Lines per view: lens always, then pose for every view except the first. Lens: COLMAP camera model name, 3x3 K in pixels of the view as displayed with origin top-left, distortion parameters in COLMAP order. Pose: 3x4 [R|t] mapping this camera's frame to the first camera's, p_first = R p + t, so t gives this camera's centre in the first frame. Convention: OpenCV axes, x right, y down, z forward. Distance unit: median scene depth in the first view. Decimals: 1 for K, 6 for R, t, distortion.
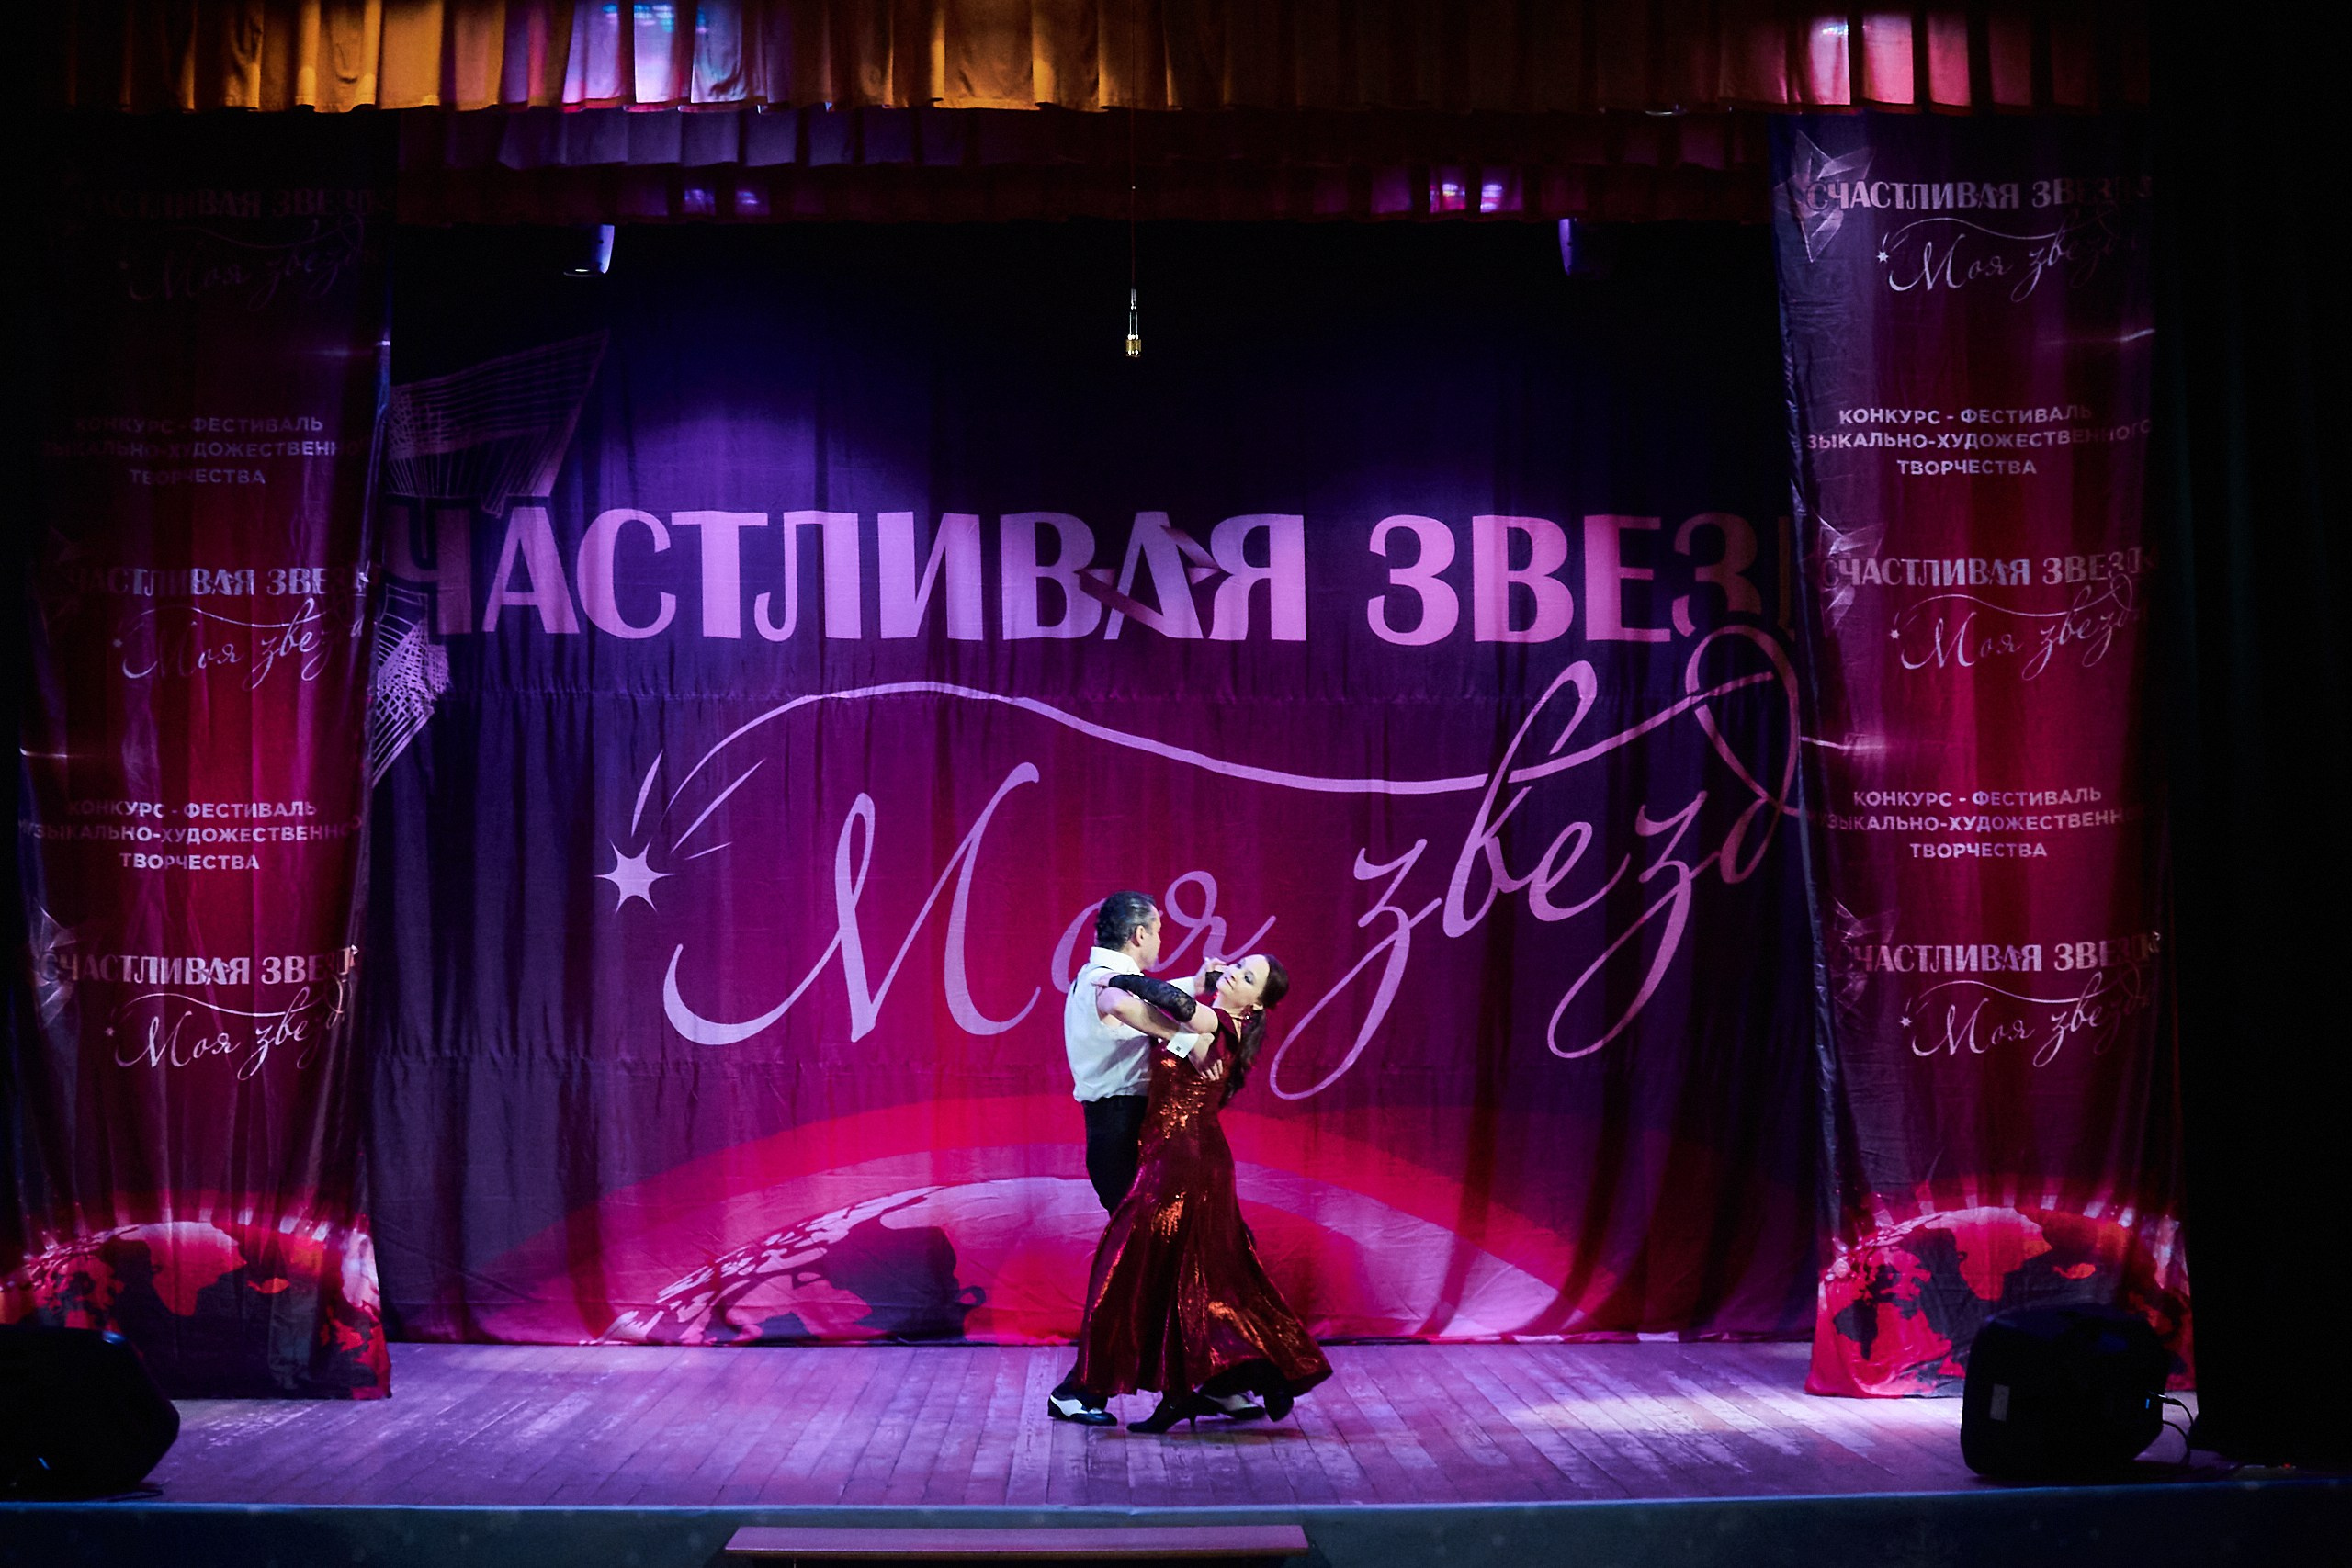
lens RADIAL K [[3813.7, 0, 1141.9], [0, 3813.7, 858.6], [0, 0, 1]] dist [-0.166275, 0.200734]
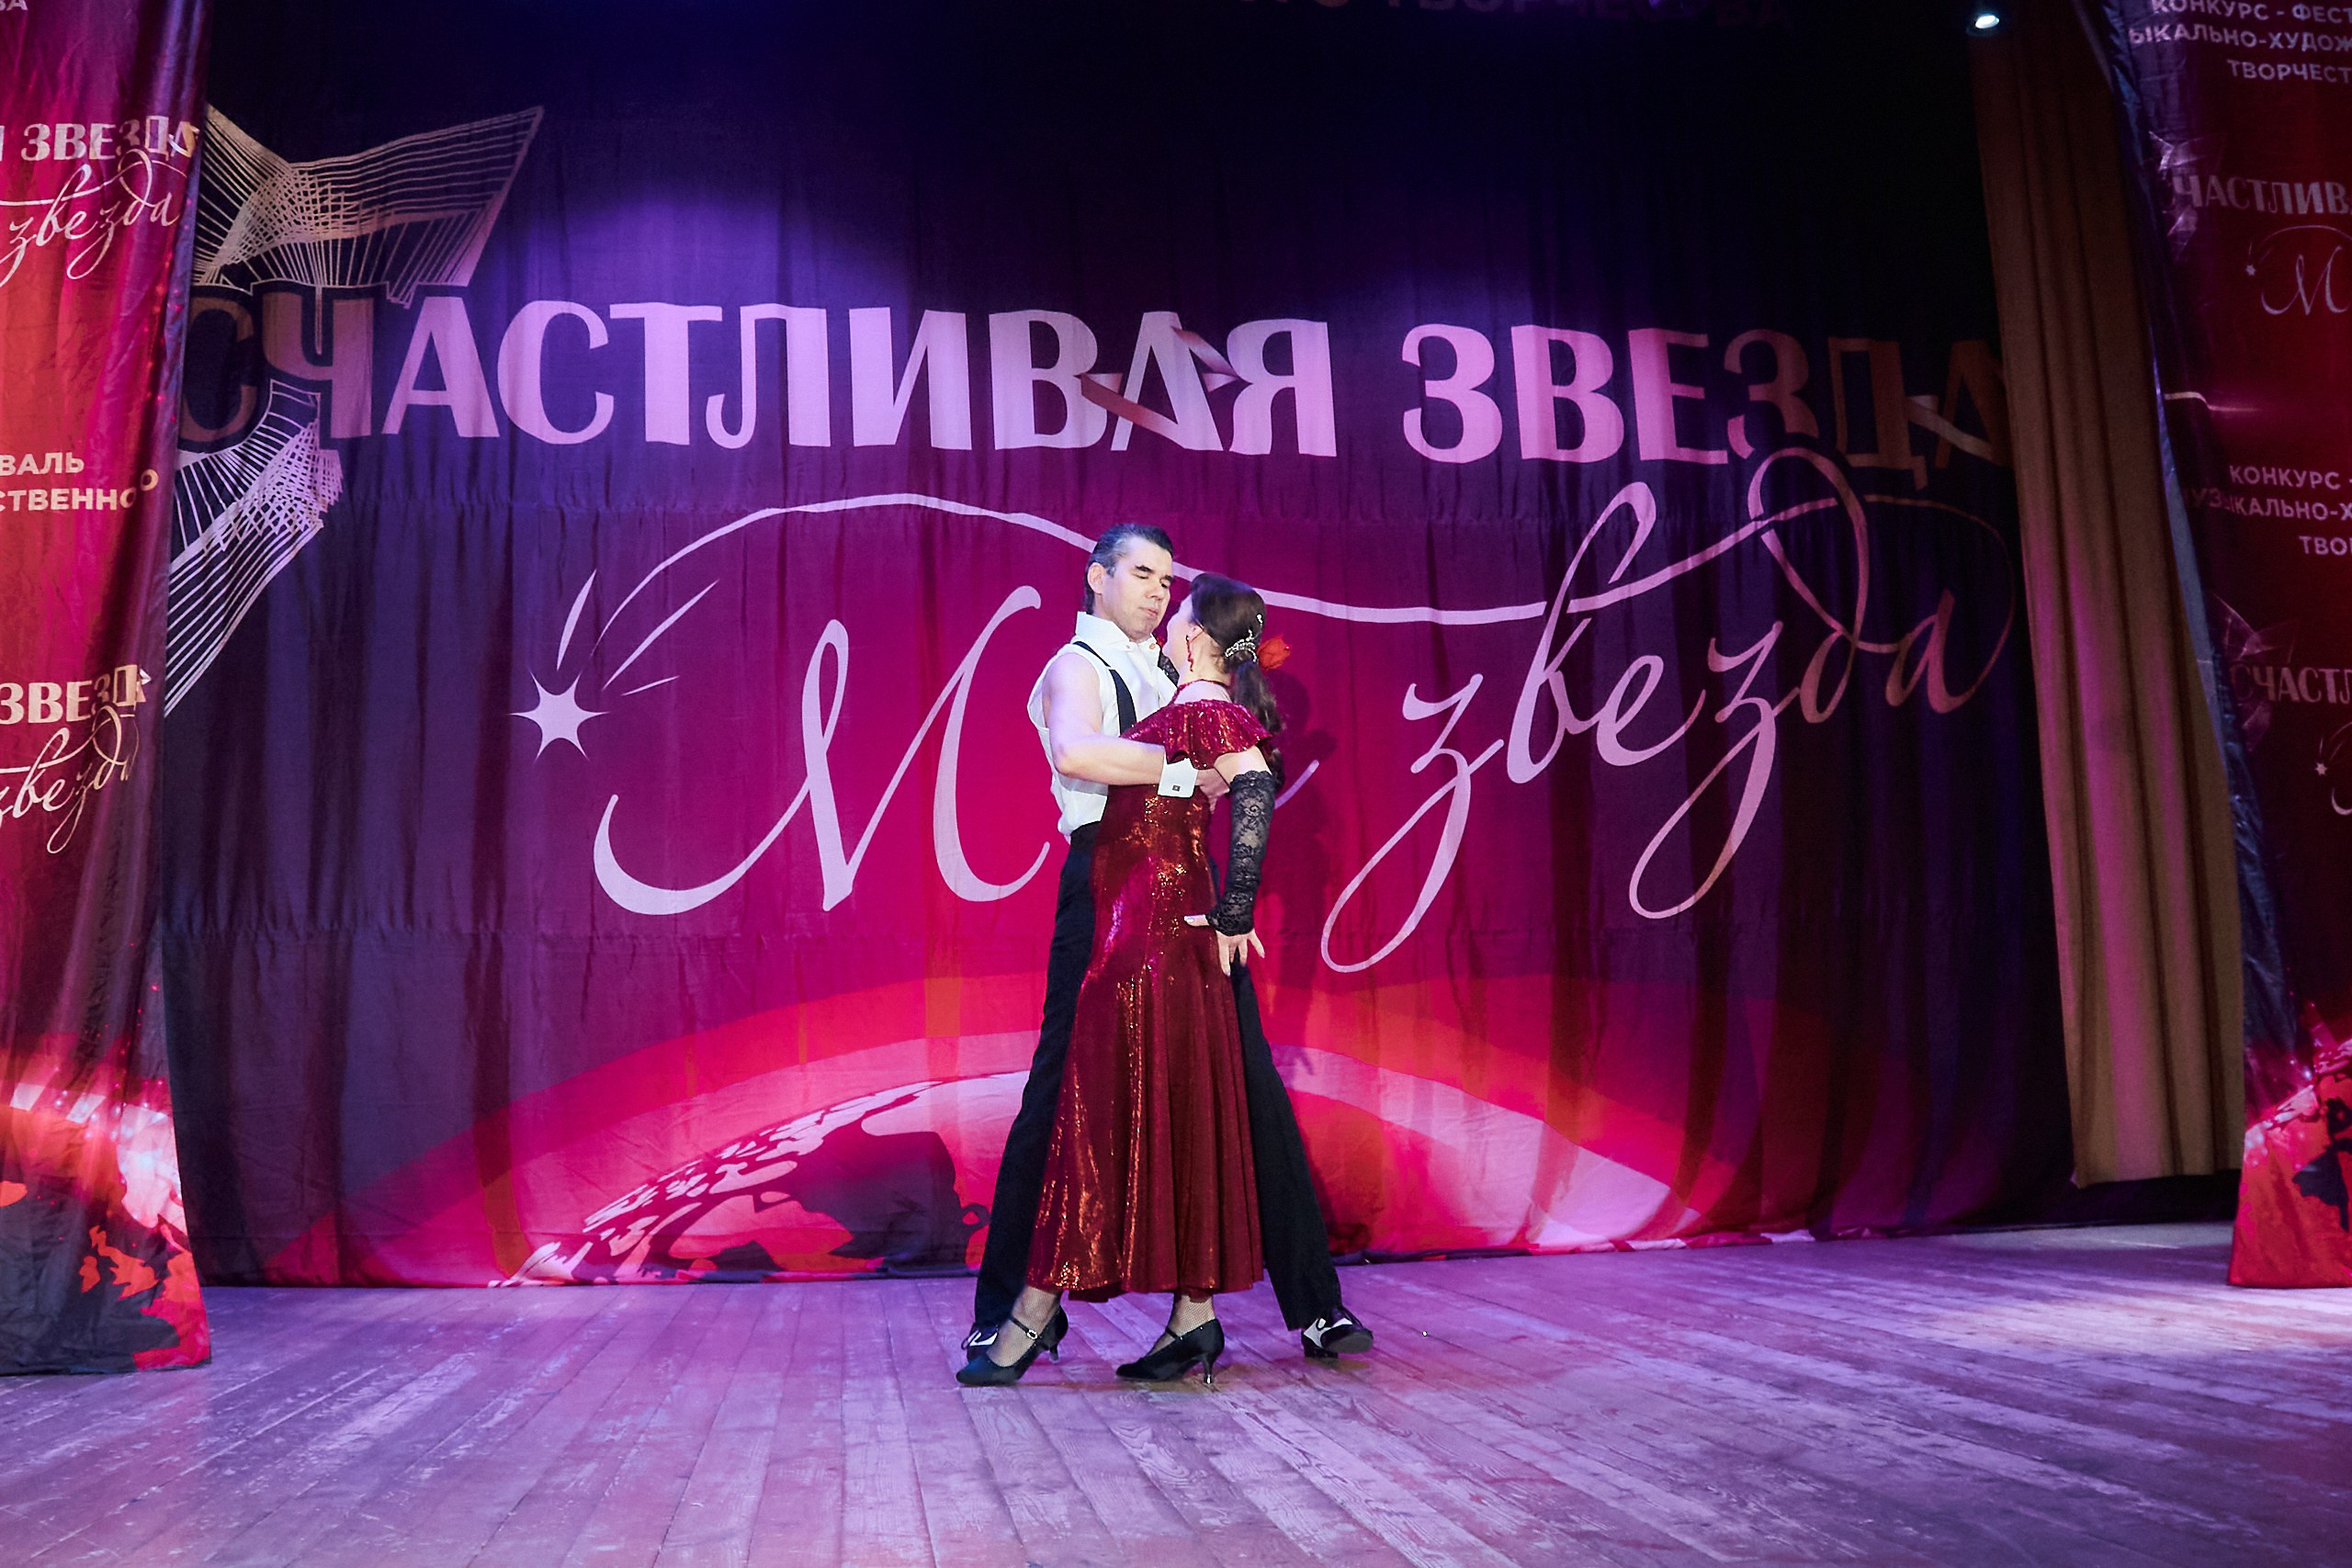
lens RADIAL K [[2201.1, 0, 1114.8], [0, 2201.1, 781.2], [0, 0, 1]] dist [-0.130703, 0.010959]
pose [[0.993986, -0.006017, 0.109344, -0.064665], [0.017133, 0.994739, -0.101001, 0.068950], [-0.108161, 0.102267, 0.988859, 0.512685]]
